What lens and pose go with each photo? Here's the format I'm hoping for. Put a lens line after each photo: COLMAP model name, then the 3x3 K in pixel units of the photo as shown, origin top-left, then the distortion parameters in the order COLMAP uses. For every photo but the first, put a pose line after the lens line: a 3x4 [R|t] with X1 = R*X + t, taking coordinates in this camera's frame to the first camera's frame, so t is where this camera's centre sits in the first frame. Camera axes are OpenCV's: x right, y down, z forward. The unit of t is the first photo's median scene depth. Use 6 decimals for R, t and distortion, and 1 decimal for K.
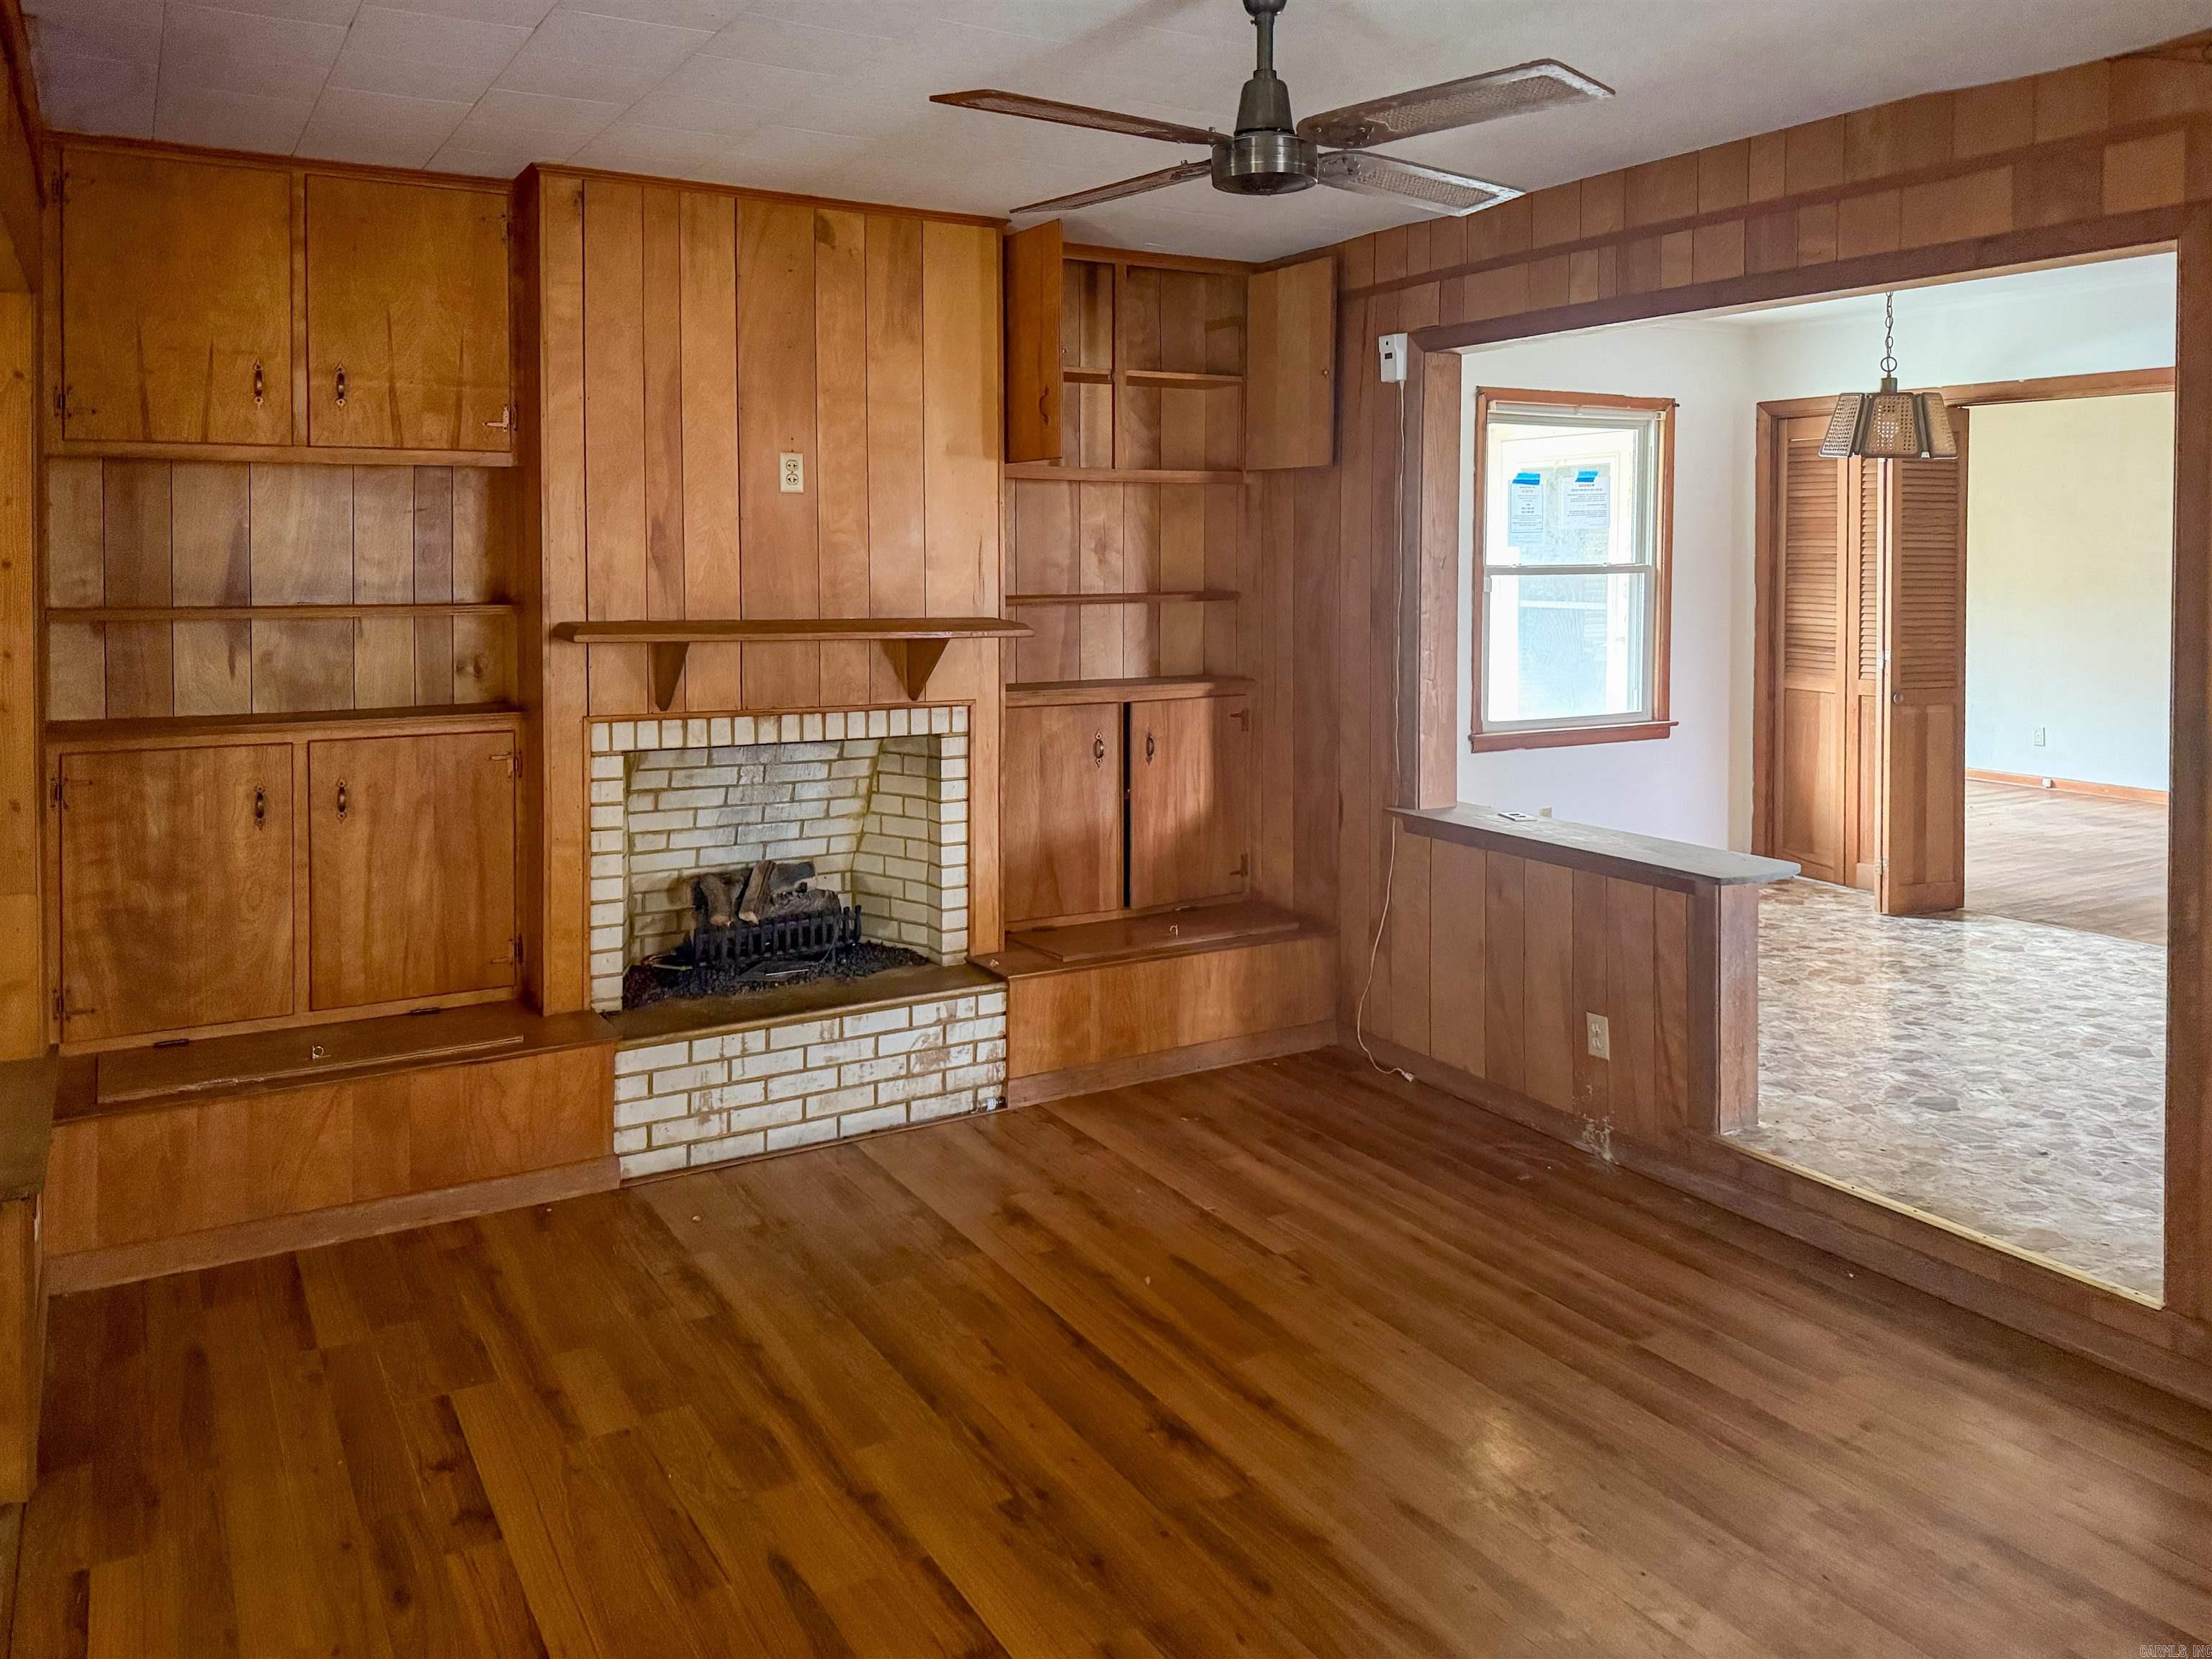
lens RADIAL K [[1684.7, 0, 1113.1], [0, 1684.7, 569.4], [0, 0, 1]] dist [0.000449, 0.000586]
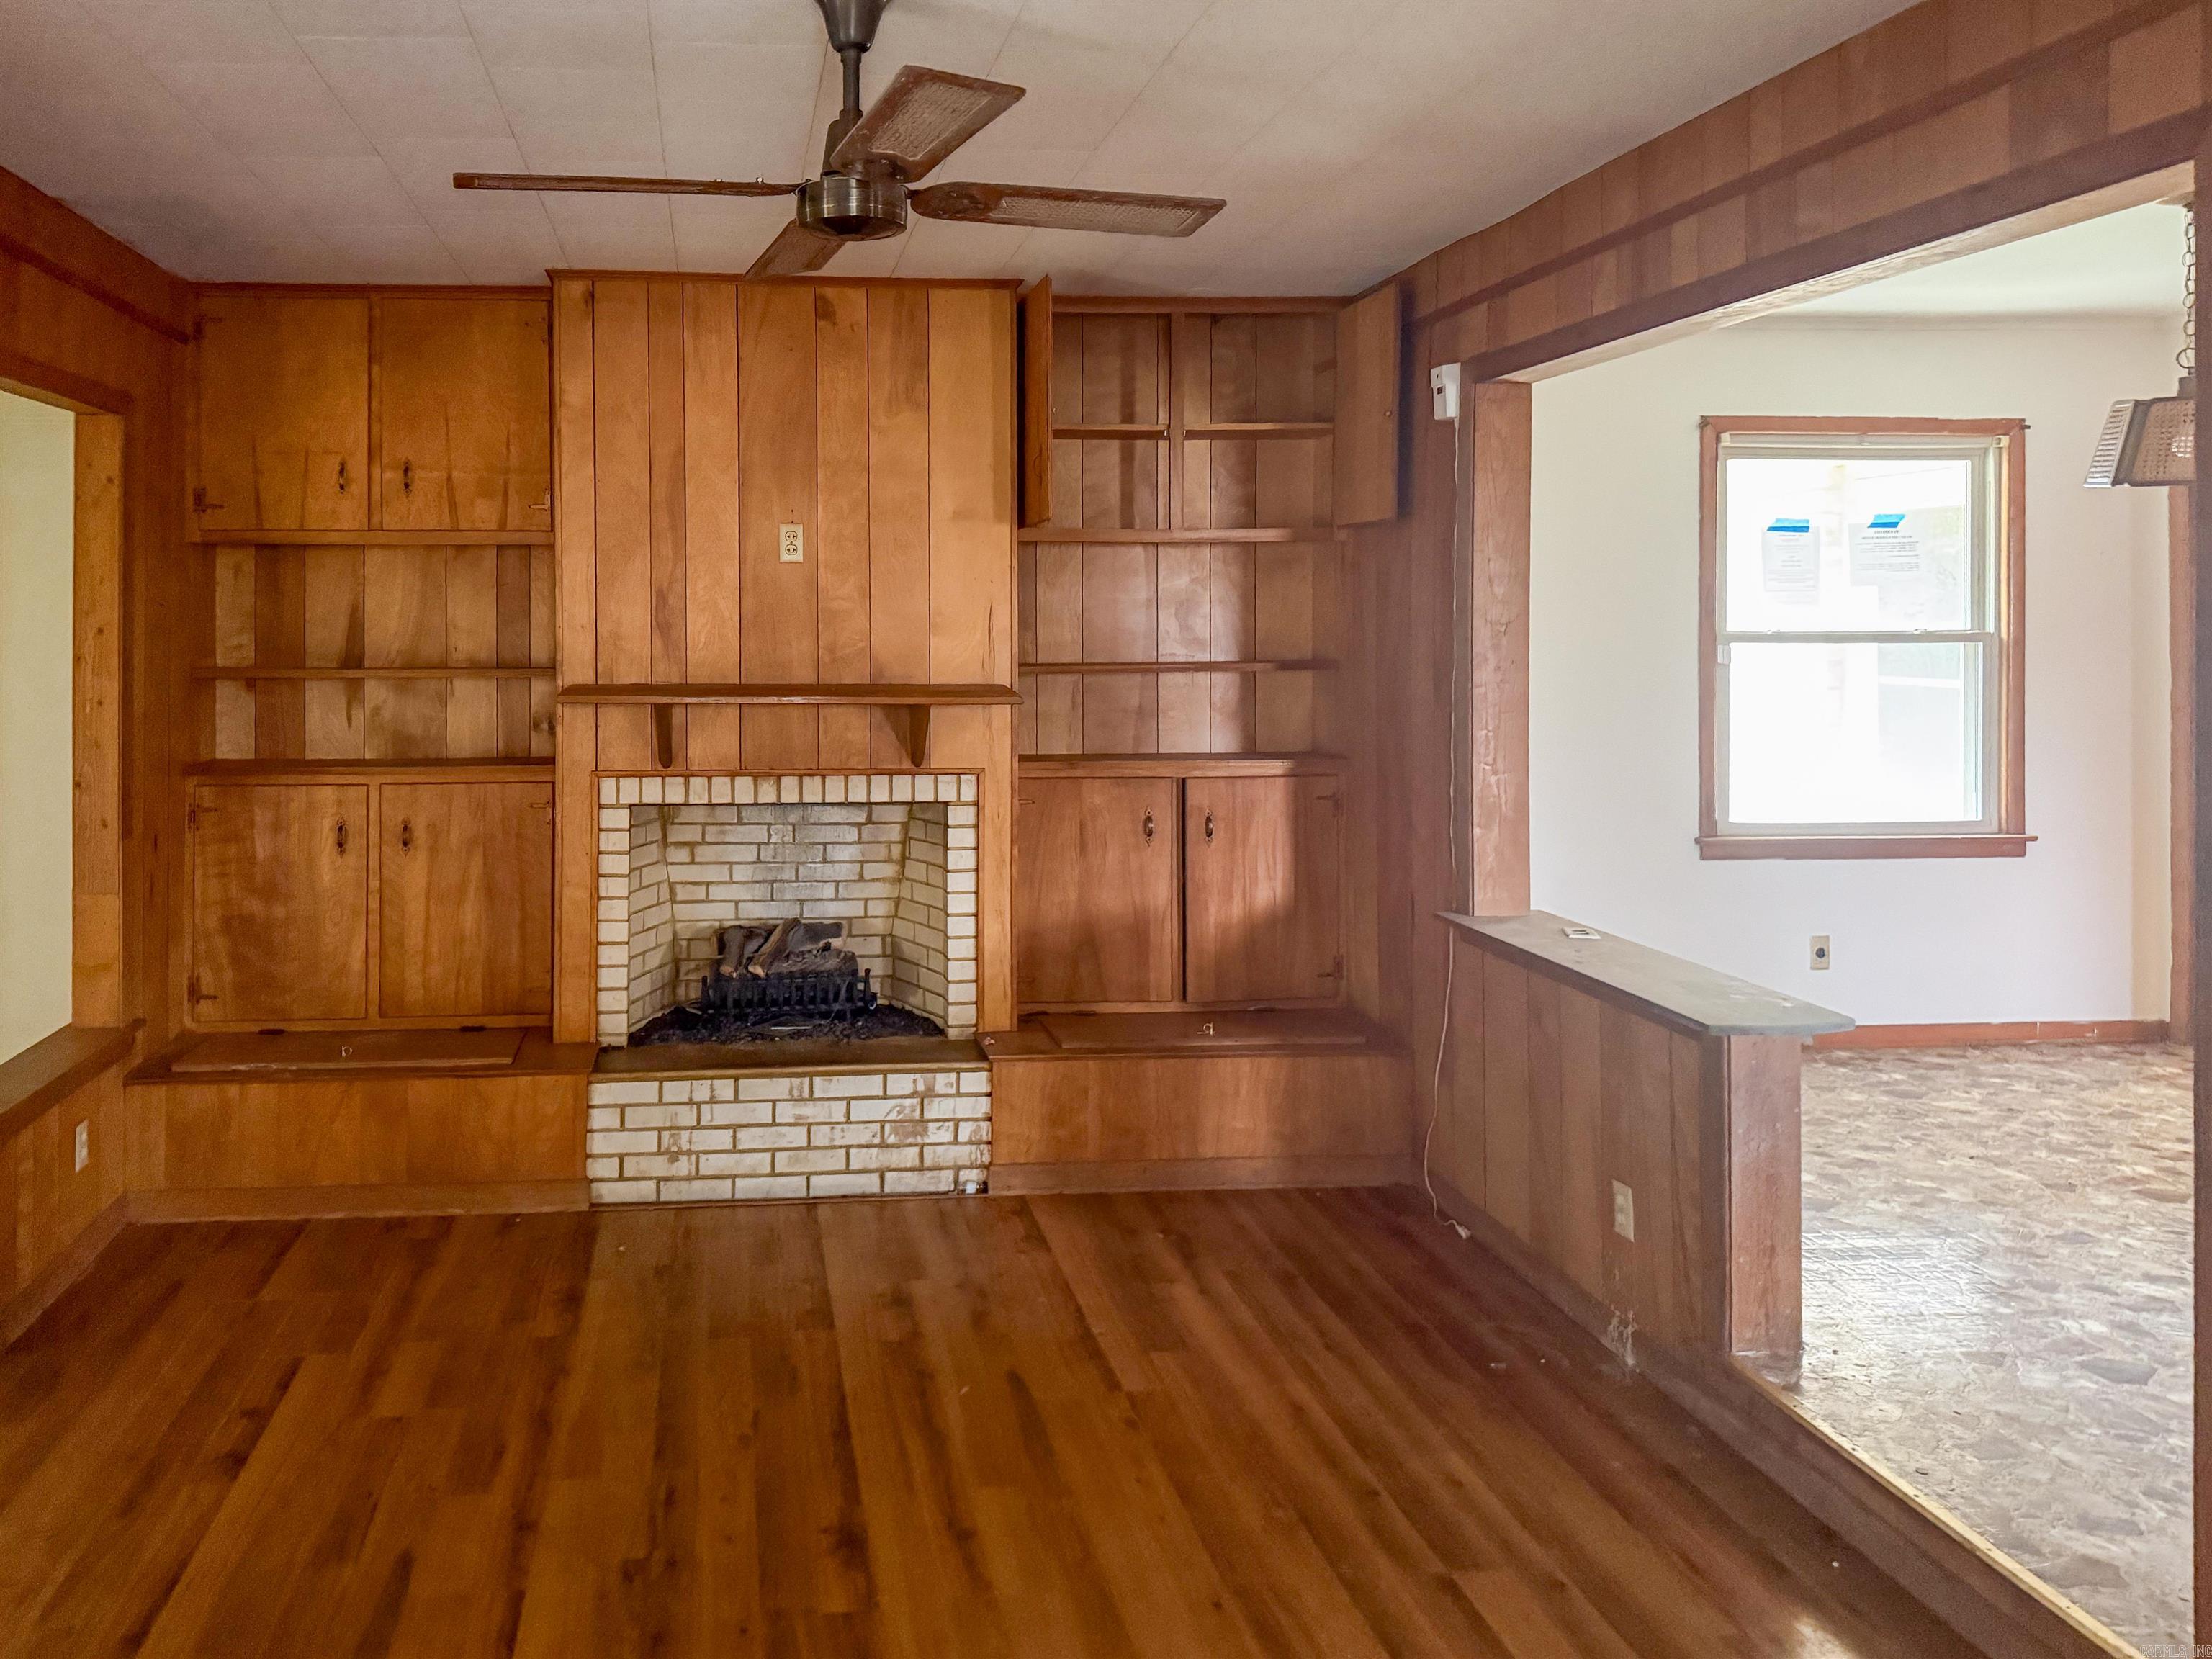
lens RADIAL K [[1719.2, 0, 970.0], [0, 1719.2, 593.6], [0, 0, 1]] dist [0.072163, -0.158061]
pose [[0.890105, -0.012704, -0.455577, 0.398356], [-0.000797, 0.999567, -0.029430, 0.005206], [0.455754, 0.026559, 0.889710, 0.107985]]
